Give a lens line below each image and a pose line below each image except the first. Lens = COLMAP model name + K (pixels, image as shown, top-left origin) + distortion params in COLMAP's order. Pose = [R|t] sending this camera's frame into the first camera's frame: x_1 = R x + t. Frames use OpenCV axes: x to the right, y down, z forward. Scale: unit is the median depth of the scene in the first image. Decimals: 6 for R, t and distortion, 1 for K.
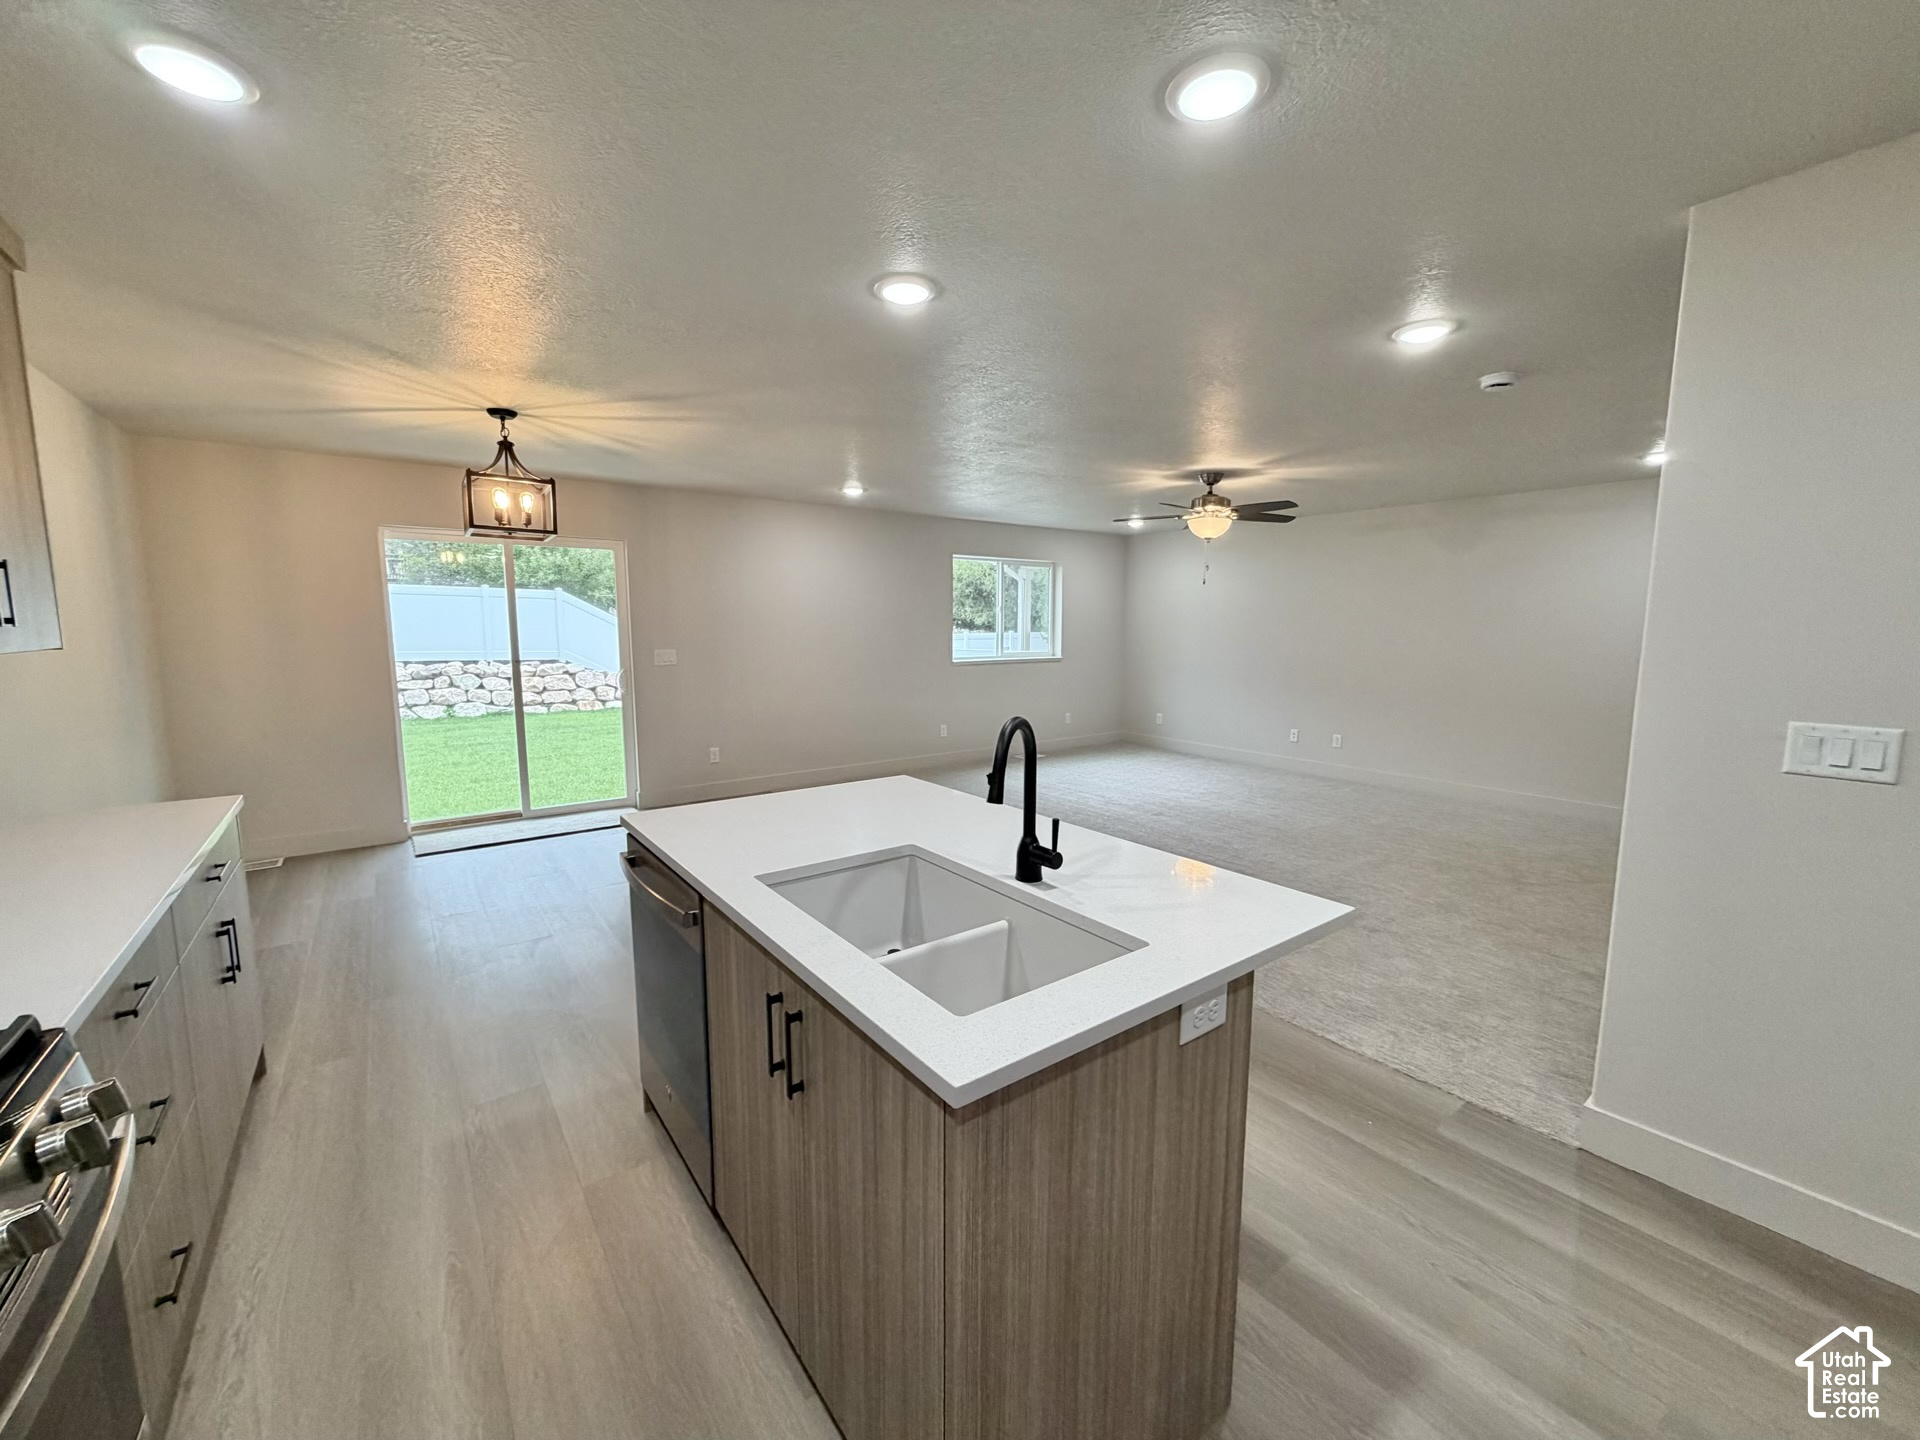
lens RADIAL K [[762.2, 0, 954.4], [0, 762.2, 717.8], [0, 0, 1]] dist [0.001176, -0.000122]
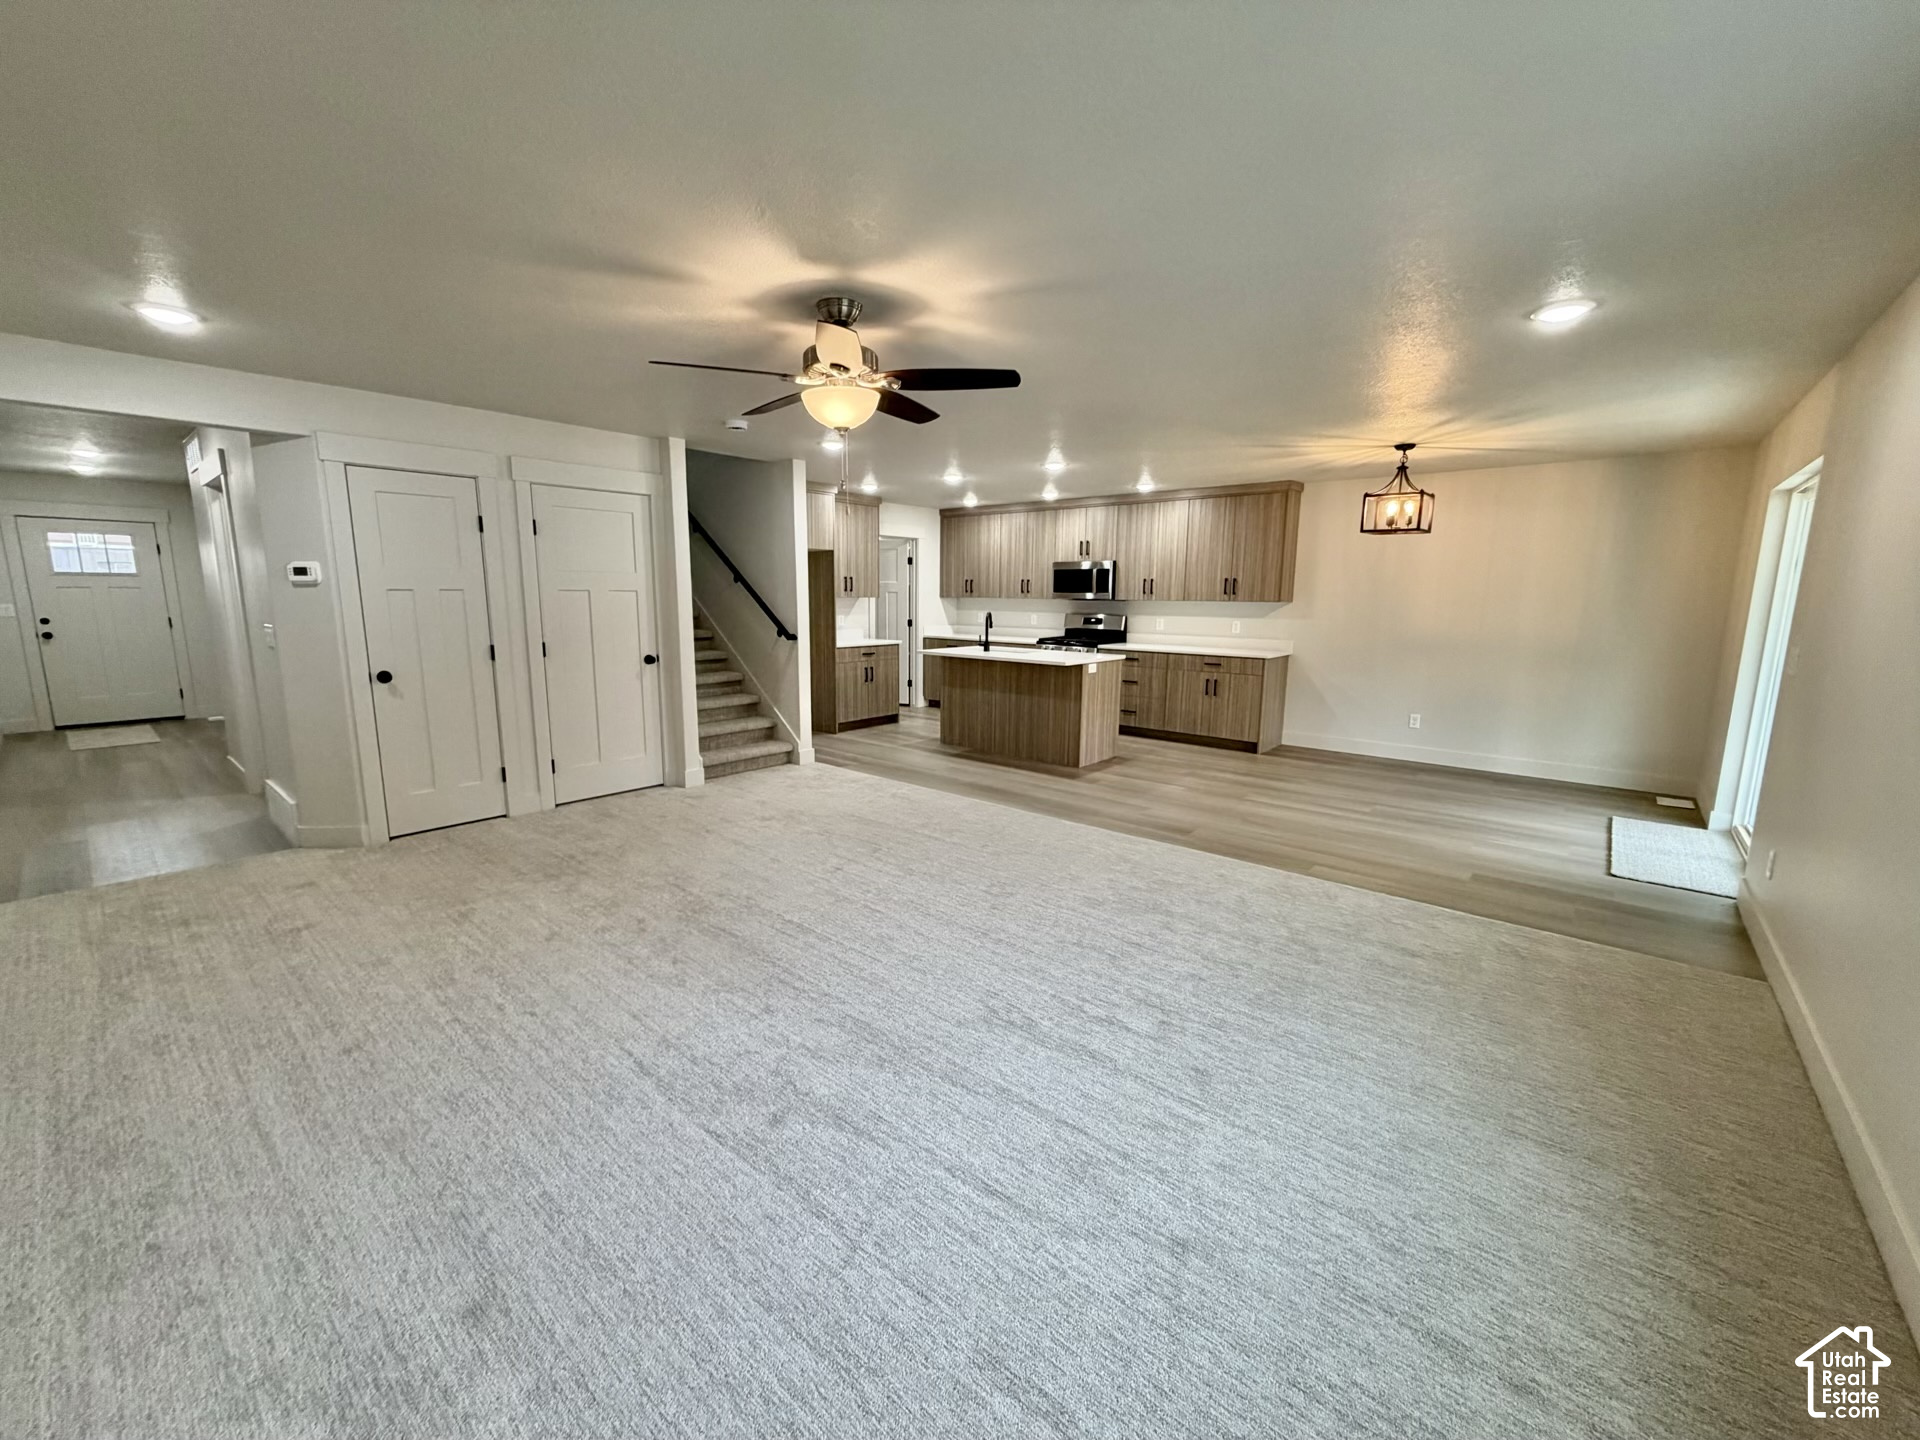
lens RADIAL K [[762.2, 0, 954.4], [0, 762.2, 717.8], [0, 0, 1]] dist [0.001176, -0.000122]
pose [[-0.975448, 0.025787, -0.218715, 0.335758], [-0.037394, 0.959306, 0.279881, -0.174095], [0.217032, 0.281188, -0.934789, 1.417078]]
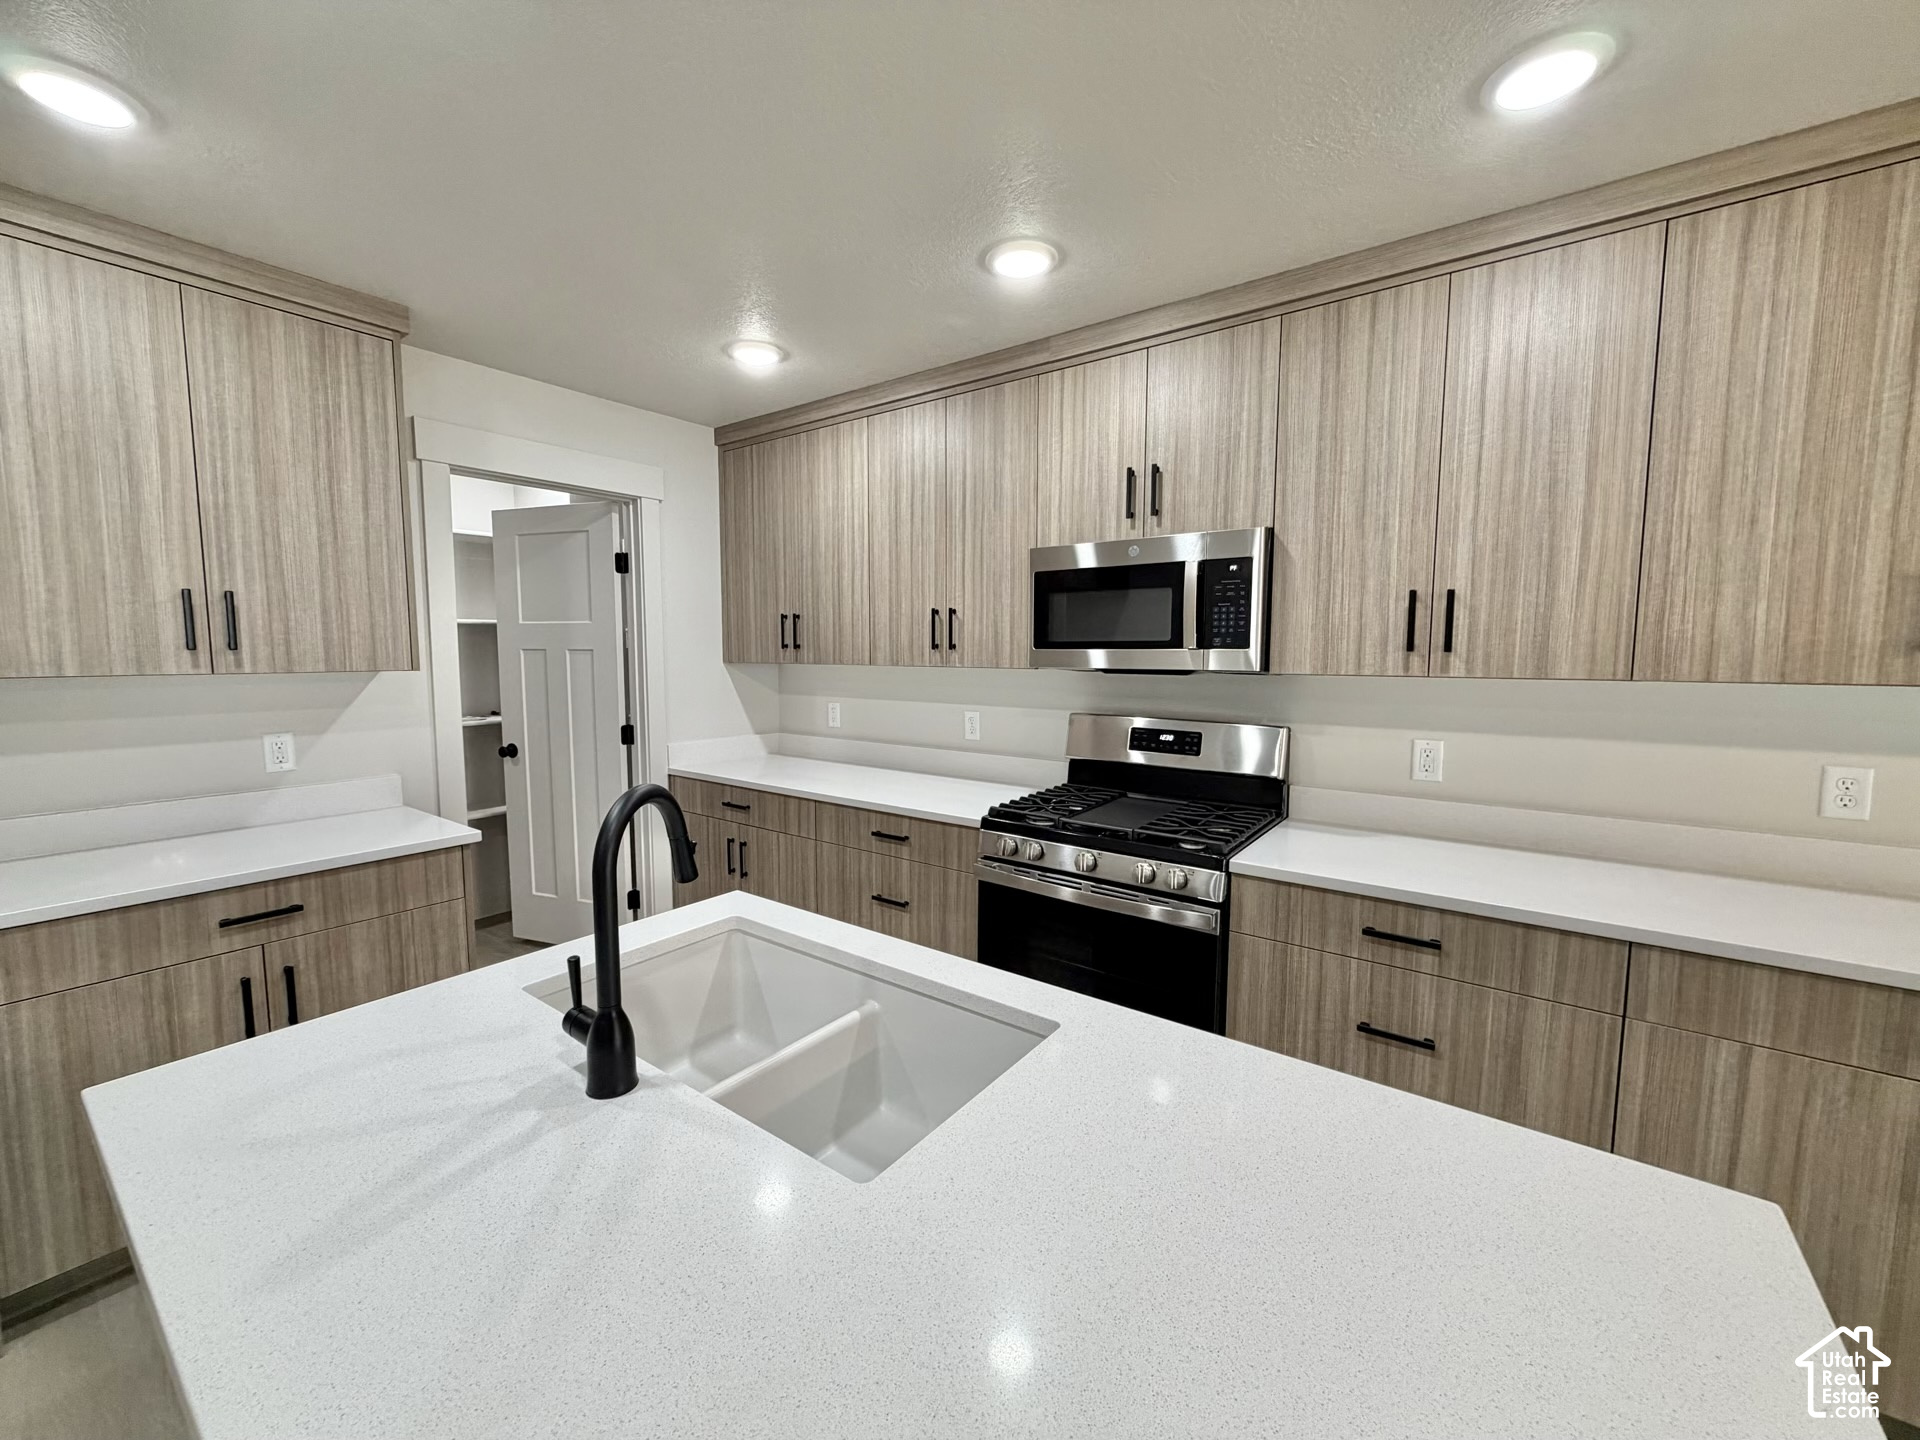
lens RADIAL K [[762.2, 0, 954.4], [0, 762.2, 717.8], [0, 0, 1]] dist [0.001176, -0.000122]
pose [[-0.958136, 0.014945, -0.285923, -0.002644], [-0.043936, 0.979134, 0.198409, -0.049331], [0.282922, 0.202665, -0.937487, 0.439835]]
